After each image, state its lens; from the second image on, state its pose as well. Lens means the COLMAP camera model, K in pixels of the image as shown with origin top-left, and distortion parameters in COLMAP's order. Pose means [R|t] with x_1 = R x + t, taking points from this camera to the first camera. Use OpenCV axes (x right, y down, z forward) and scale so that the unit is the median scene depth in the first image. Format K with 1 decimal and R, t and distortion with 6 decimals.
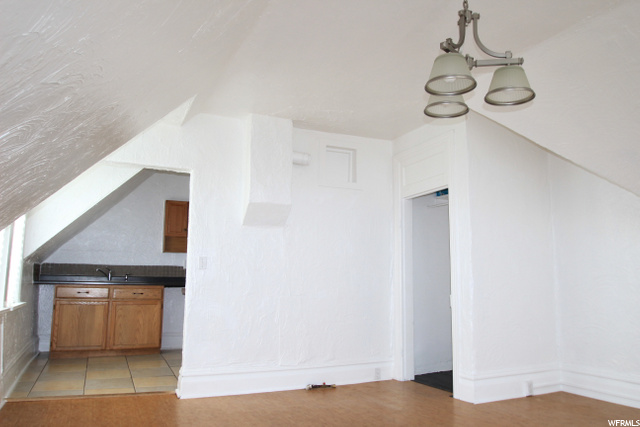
lens RADIAL K [[480.9, 0, 320.0], [0, 480.9, 213.5], [0, 0, 1]] dist [-0.028272, -0.006292]
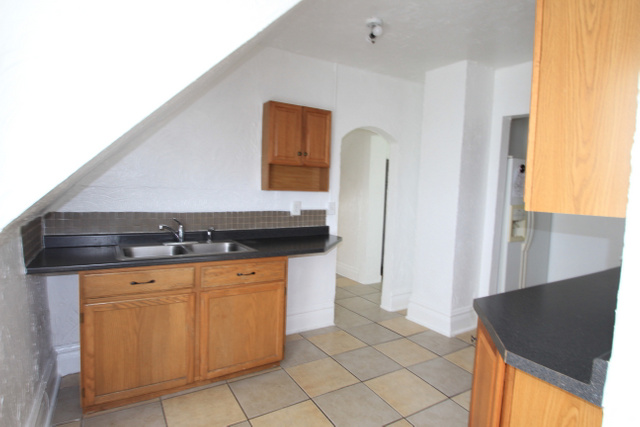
lens RADIAL K [[353.6, 0, 320.0], [0, 353.6, 213.5], [0, 0, 1]] dist [-0.001825, -0.000882]
pose [[0.993734, 0.018952, 0.110152, -0.365421], [-0.042715, 0.975107, 0.217584, 0.011074], [-0.103286, -0.220925, 0.969806, 0.660403]]
